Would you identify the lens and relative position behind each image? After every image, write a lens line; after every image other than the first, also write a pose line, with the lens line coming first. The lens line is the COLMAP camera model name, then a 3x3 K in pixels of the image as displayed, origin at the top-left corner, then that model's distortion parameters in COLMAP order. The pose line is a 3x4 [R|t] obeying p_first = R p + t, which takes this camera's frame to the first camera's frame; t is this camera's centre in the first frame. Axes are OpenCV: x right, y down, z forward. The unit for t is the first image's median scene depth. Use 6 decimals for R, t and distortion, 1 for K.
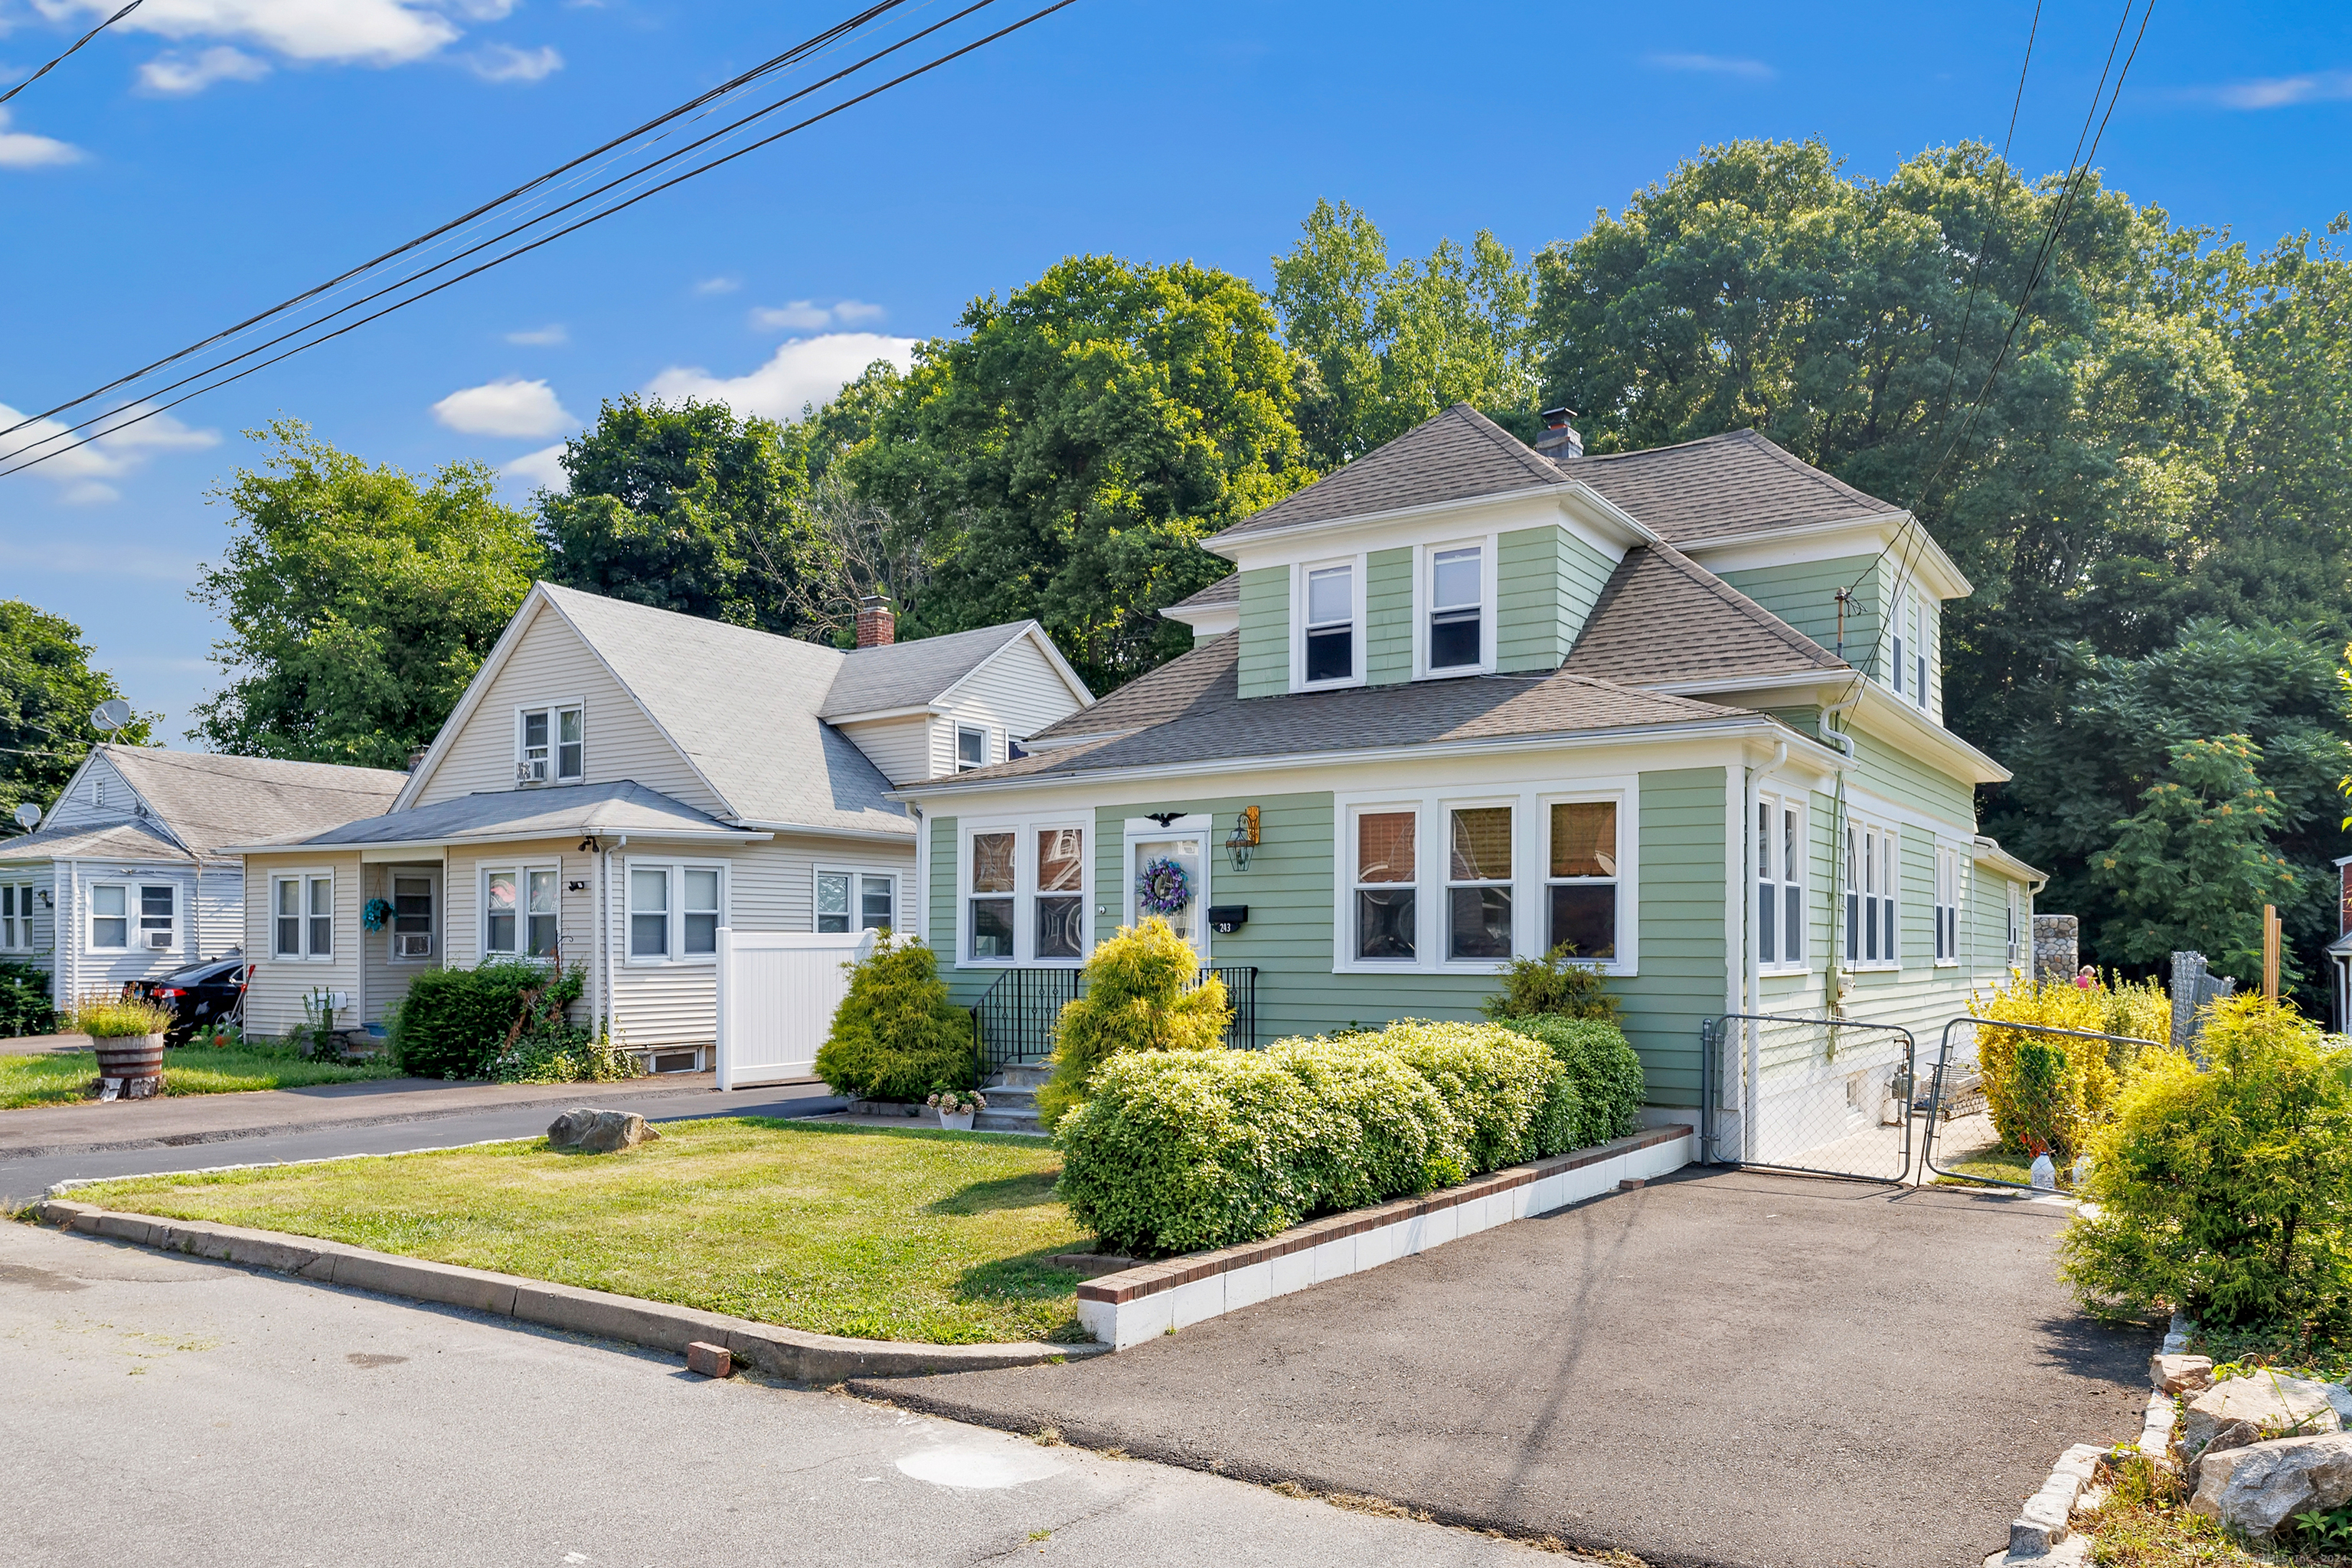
lens RADIAL K [[1511.0, 0, 1176.0], [0, 1511.0, 784.0], [0, 0, 1]] dist [-0.005771, -0.003328]
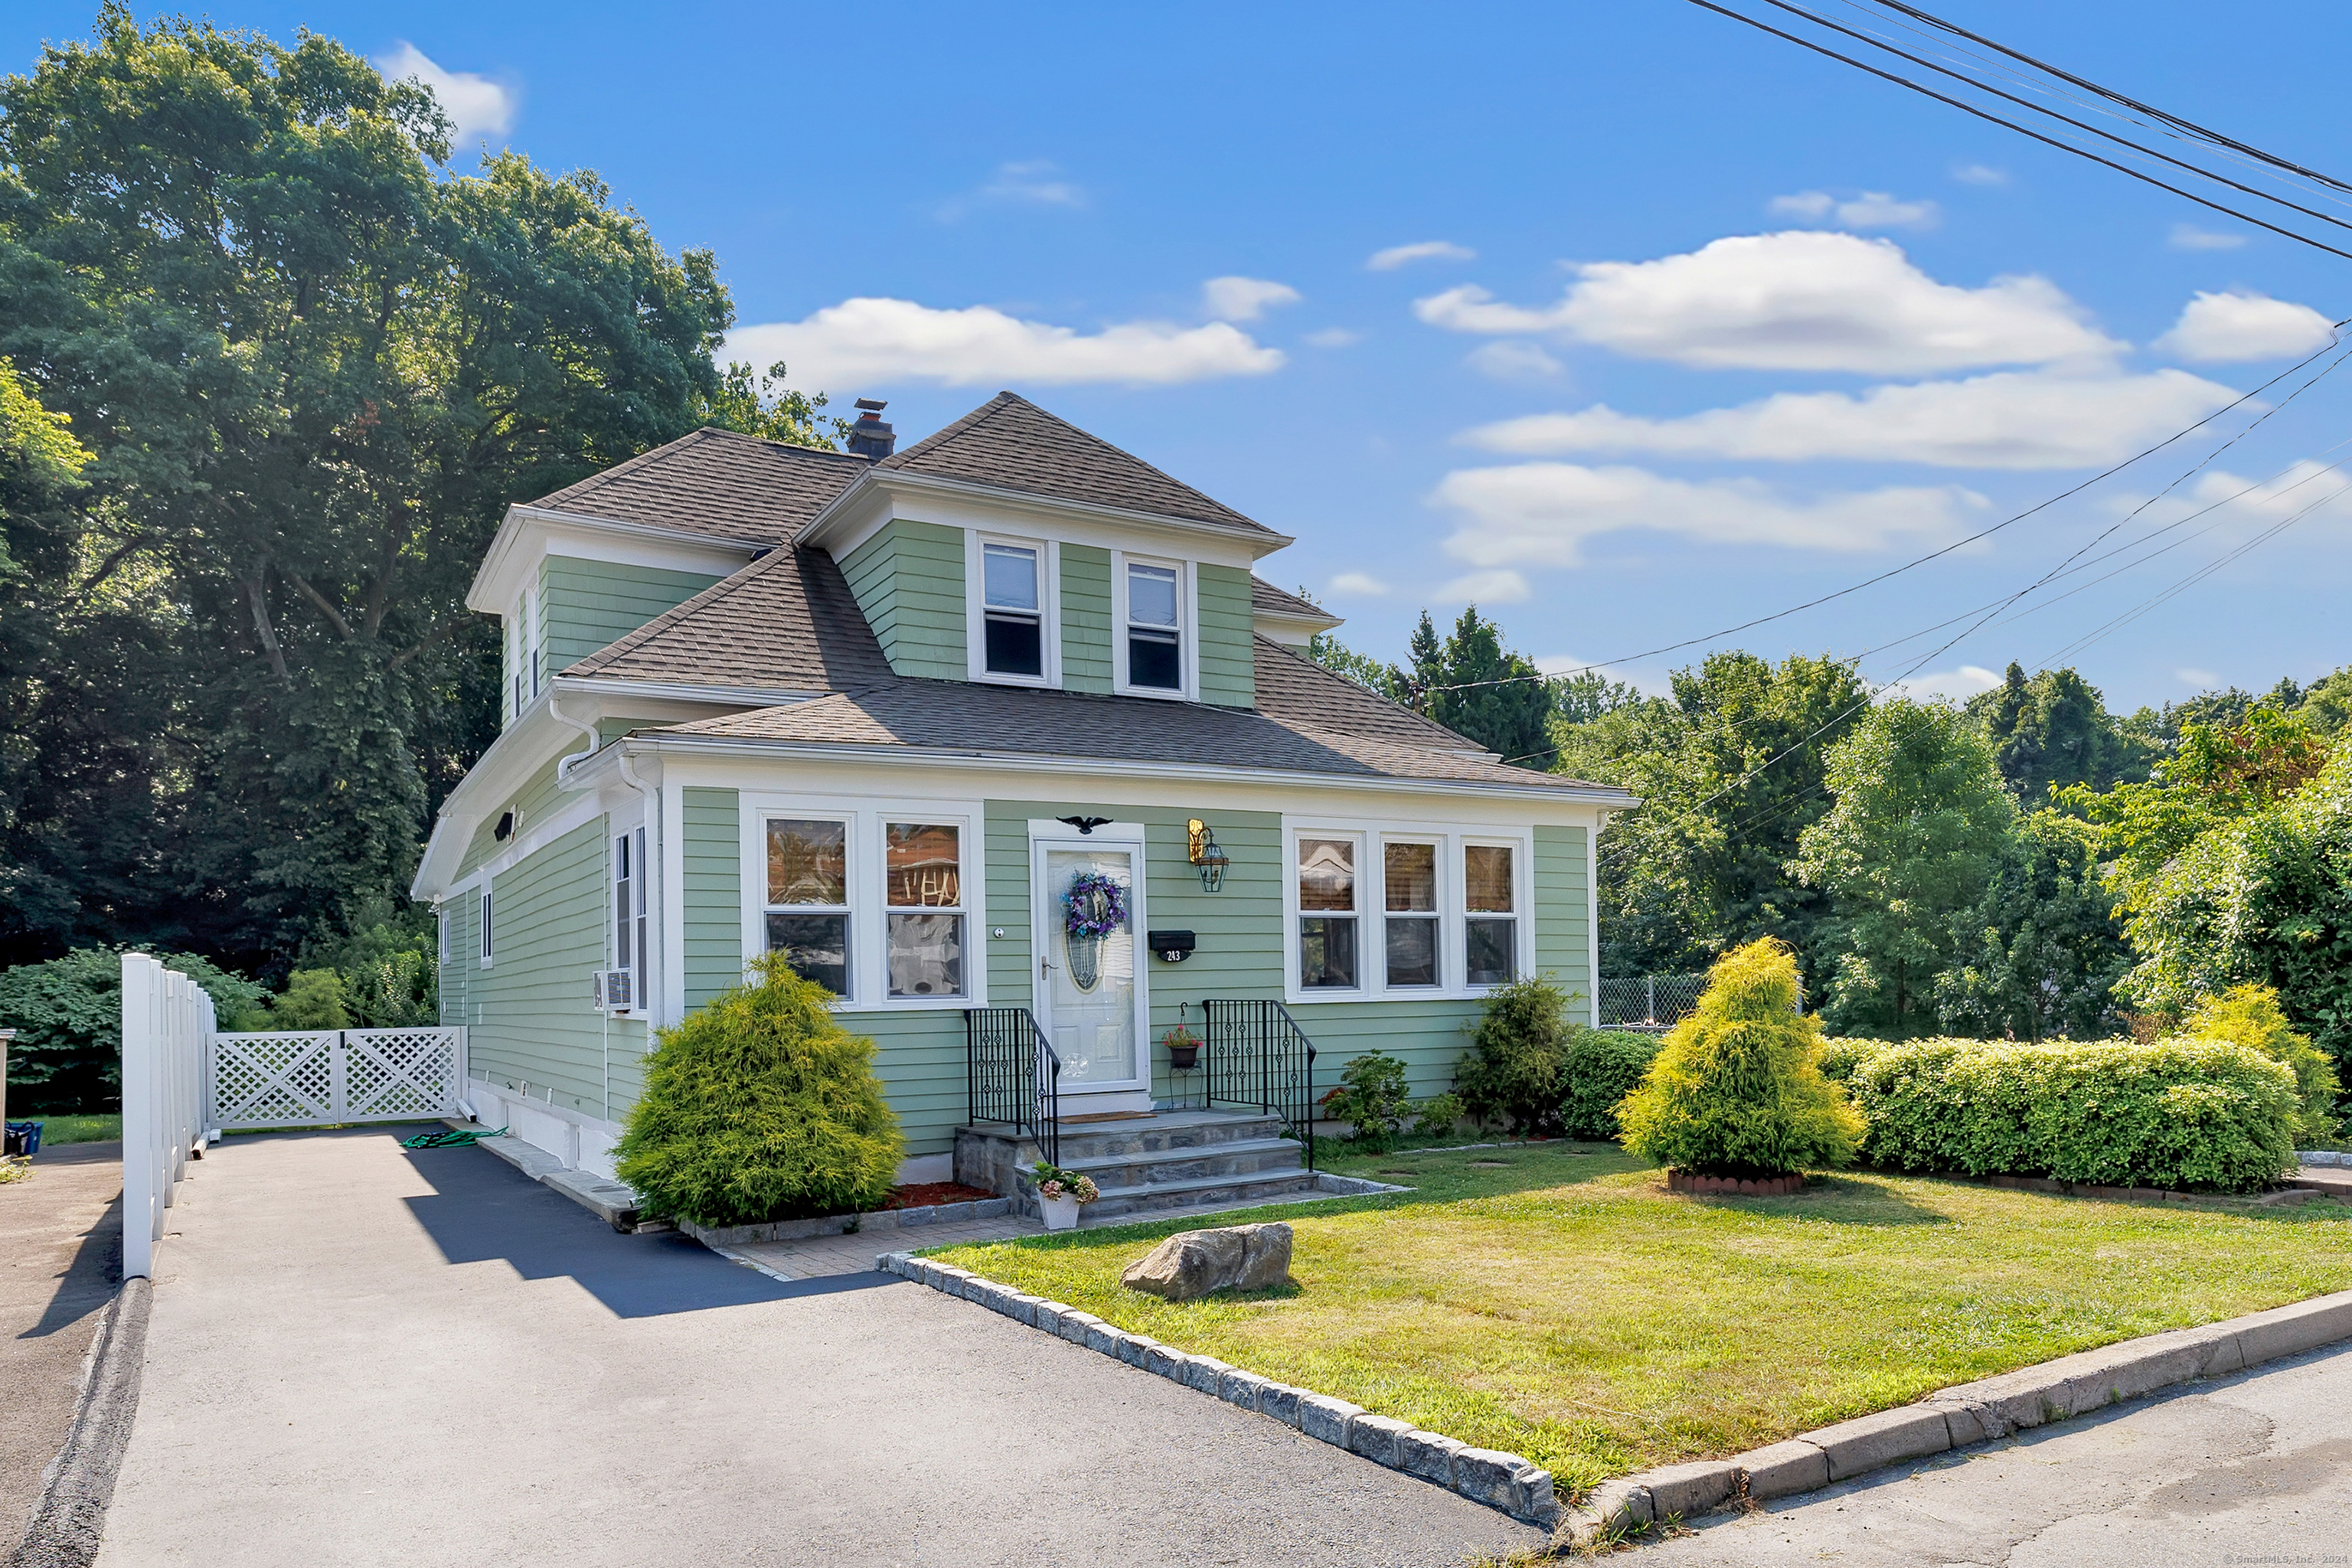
lens RADIAL K [[1670.1, 0, 1176.0], [0, 1670.1, 784.0], [0, 0, 1]] dist [0.001071, 0.000068]
pose [[0.432411, 0.101075, 0.895994, -0.827222], [-0.084721, 0.993856, -0.071228, 0.063544], [-0.897688, -0.045110, 0.438317, 0.565430]]
